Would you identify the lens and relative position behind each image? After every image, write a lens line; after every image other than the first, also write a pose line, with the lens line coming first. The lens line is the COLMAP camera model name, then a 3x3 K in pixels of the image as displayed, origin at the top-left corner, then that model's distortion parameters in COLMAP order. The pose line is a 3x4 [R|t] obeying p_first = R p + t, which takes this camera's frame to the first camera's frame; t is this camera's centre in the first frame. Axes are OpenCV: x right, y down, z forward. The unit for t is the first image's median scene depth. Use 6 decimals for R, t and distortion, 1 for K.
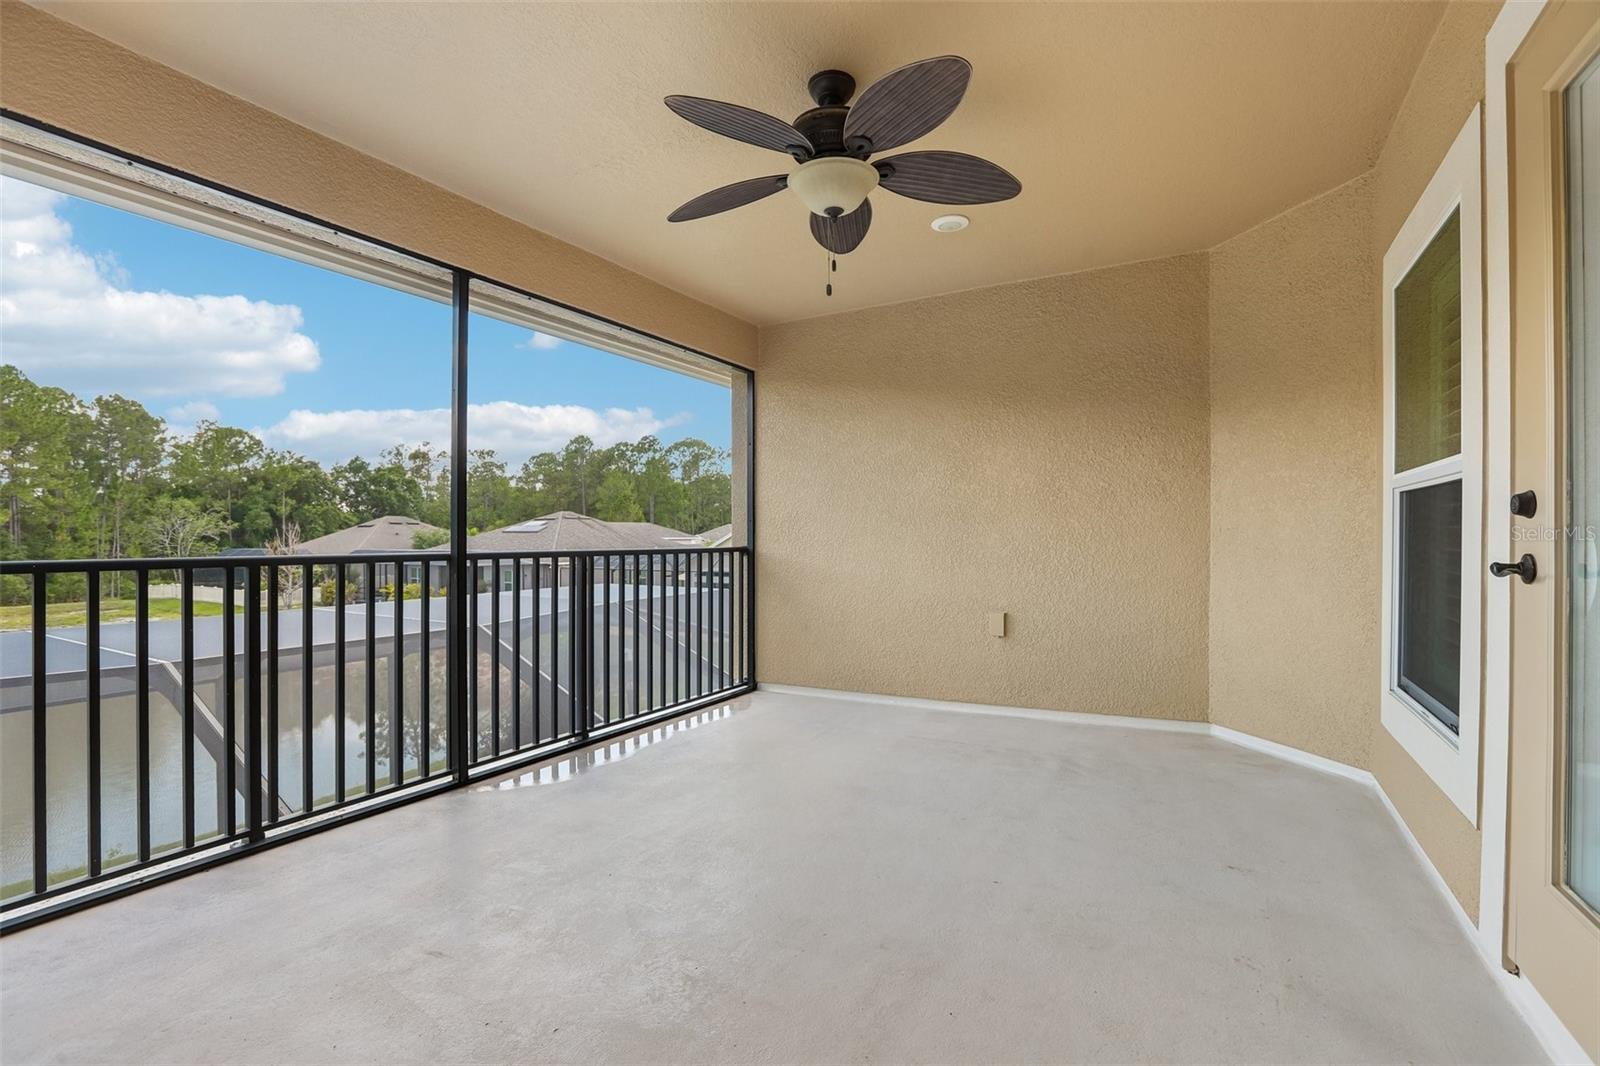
lens RADIAL K [[727.2, 0, 795.7], [0, 727.2, 532.9], [0, 0, 1]] dist [-0.044586, 0.012495]
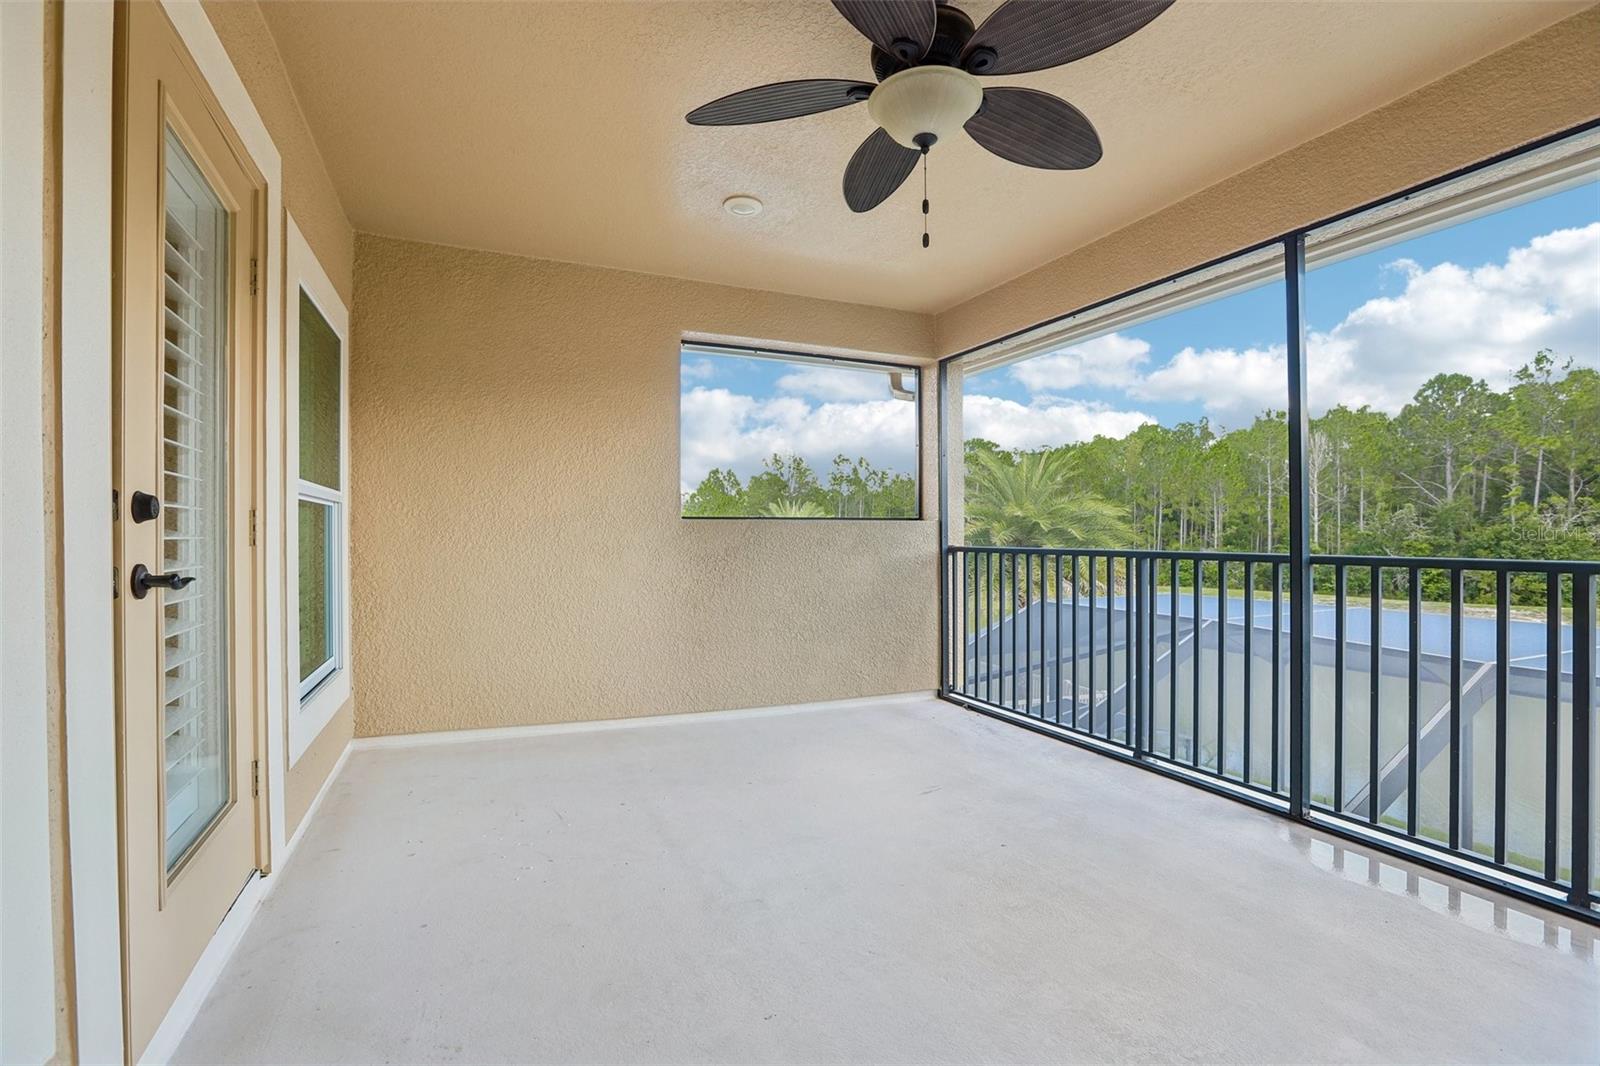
lens RADIAL K [[727.2, 0, 797.5], [0, 727.2, 535.8], [0, 0, 1]] dist [-0.044586, 0.012495]
pose [[-0.587954, -0.000360, -0.808895, 0.598198], [0.001346, 0.999998, -0.001424, 0.005114], [0.808893, -0.001926, -0.587952, 1.027518]]
